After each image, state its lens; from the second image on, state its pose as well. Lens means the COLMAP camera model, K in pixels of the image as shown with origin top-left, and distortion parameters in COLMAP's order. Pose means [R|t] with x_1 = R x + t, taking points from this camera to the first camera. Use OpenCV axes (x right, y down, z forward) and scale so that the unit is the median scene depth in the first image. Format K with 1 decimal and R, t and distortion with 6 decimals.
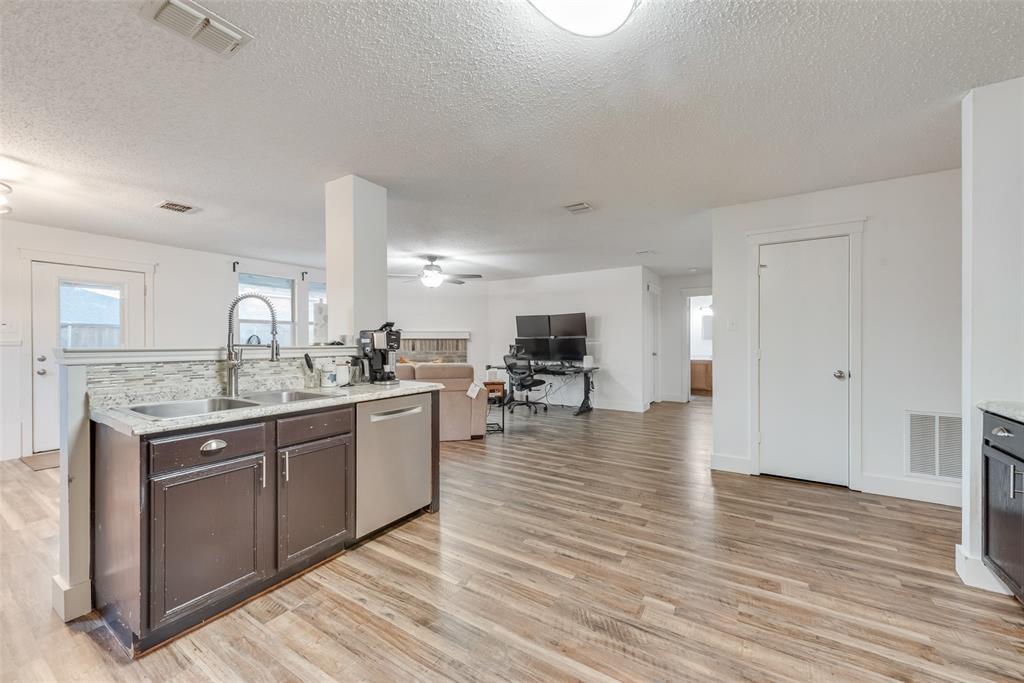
lens RADIAL K [[407.0, 0, 503.1], [0, 407.0, 343.9], [0, 0, 1]] dist [0.001142, -0.000048]
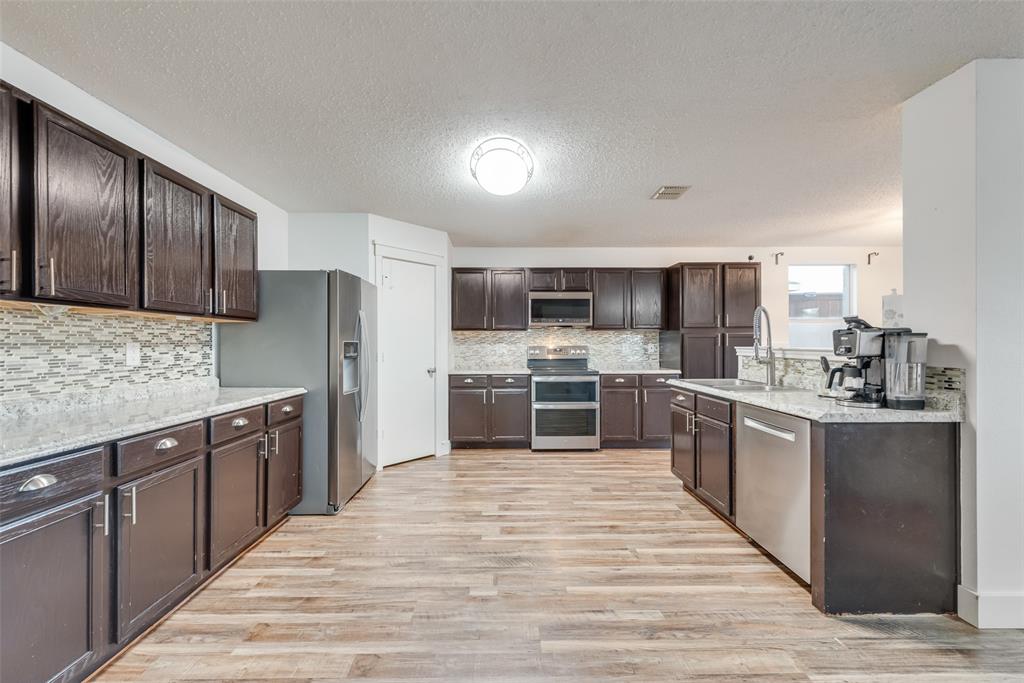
lens RADIAL K [[407.0, 0, 509.9], [0, 407.0, 342.3], [0, 0, 1]] dist [0.001142, -0.000048]
pose [[-0.835421, 0.001966, -0.549607, 0.889892], [0.001271, 0.999998, 0.001645, -0.016671], [0.549609, 0.000675, -0.835422, 1.888664]]
